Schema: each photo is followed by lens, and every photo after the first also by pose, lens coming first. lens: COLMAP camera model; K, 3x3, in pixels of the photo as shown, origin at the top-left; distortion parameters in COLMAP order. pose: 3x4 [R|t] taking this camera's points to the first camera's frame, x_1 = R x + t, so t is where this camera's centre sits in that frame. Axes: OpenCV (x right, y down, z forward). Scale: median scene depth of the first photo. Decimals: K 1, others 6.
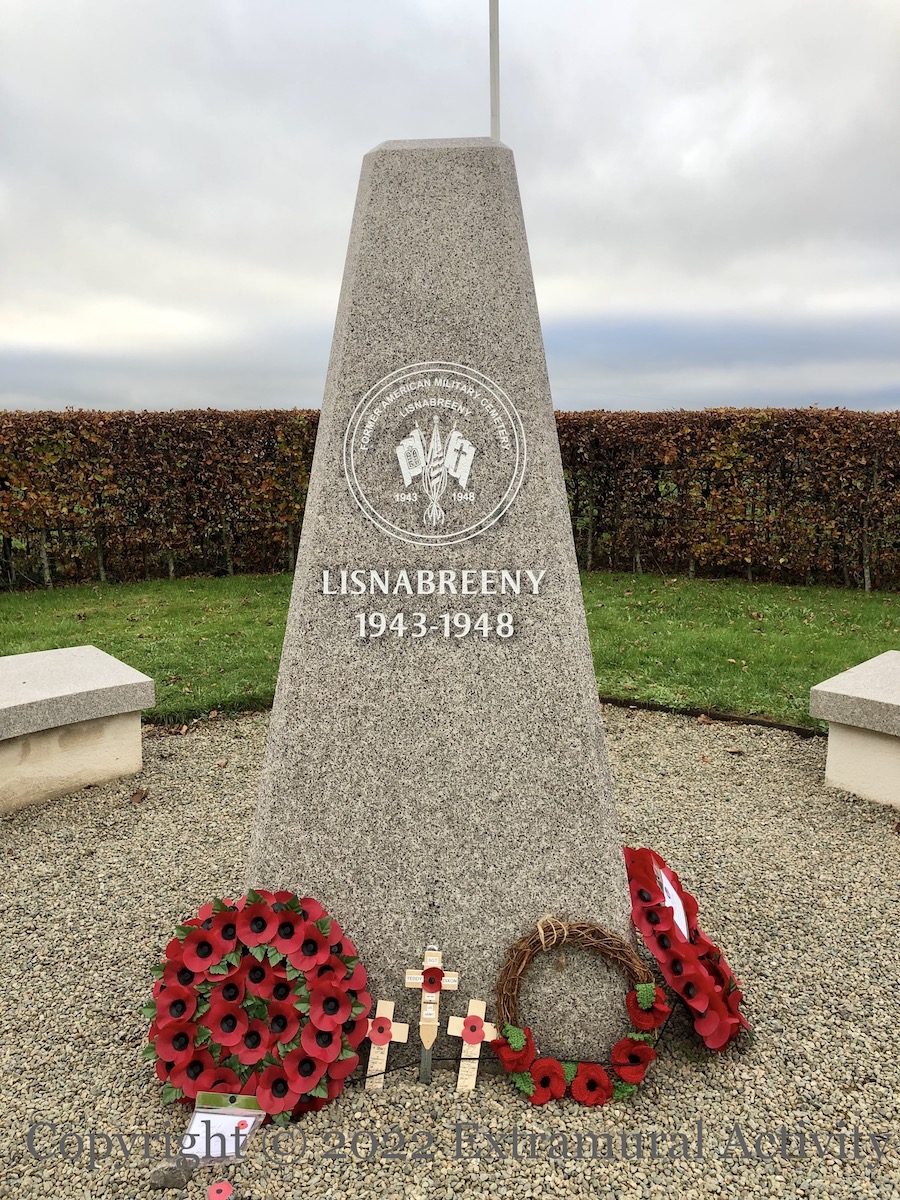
lens RADIAL K [[983.0, 0, 454.5], [0, 983.0, 607.5], [0, 0, 1]] dist [0.034765, -0.063730]
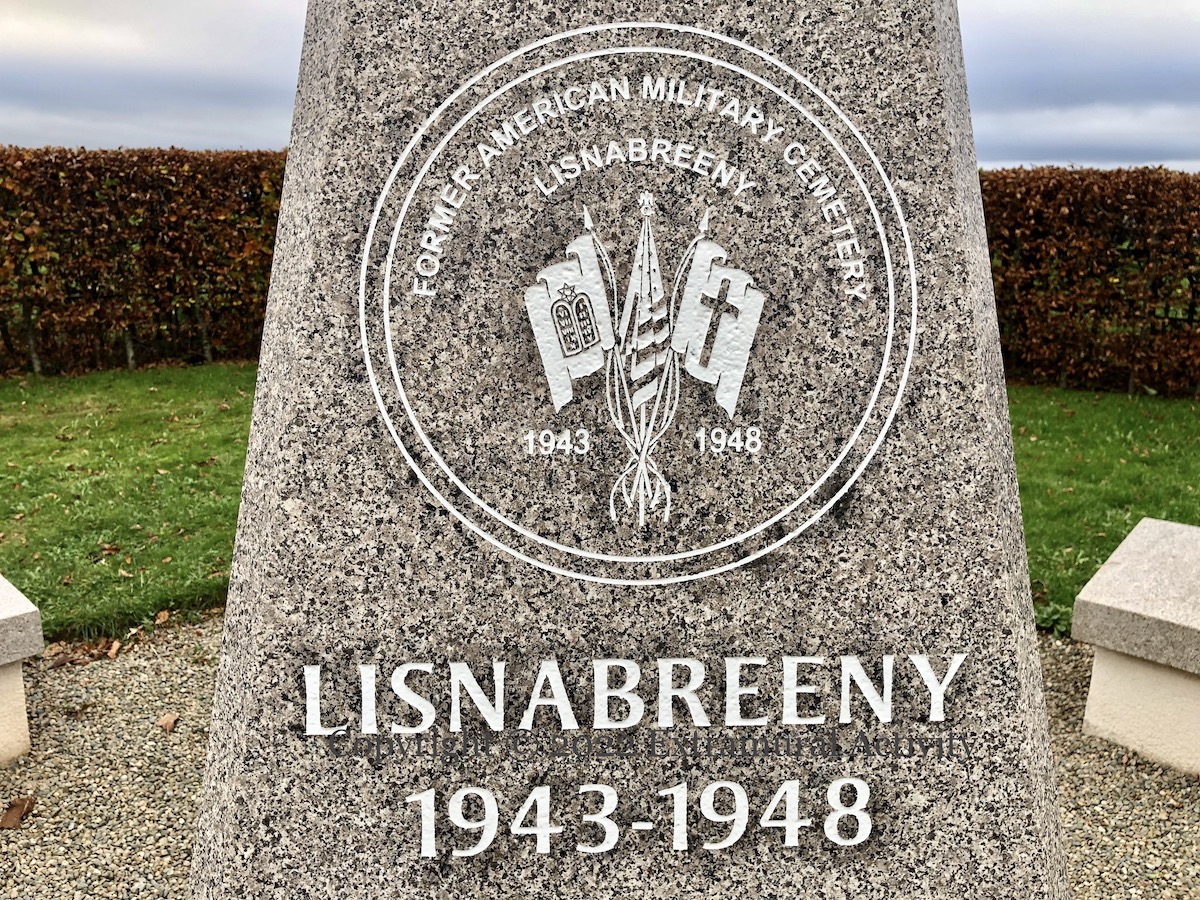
lens RADIAL K [[983.0, 0, 598.2], [0, 983.0, 438.6], [0, 0, 1]] dist [0.034765, -0.063730]
pose [[0.991753, -0.014034, 0.127395, -0.077451], [0.003527, 0.996599, 0.082326, -0.140608], [-0.128117, -0.081198, 0.988429, 0.672547]]
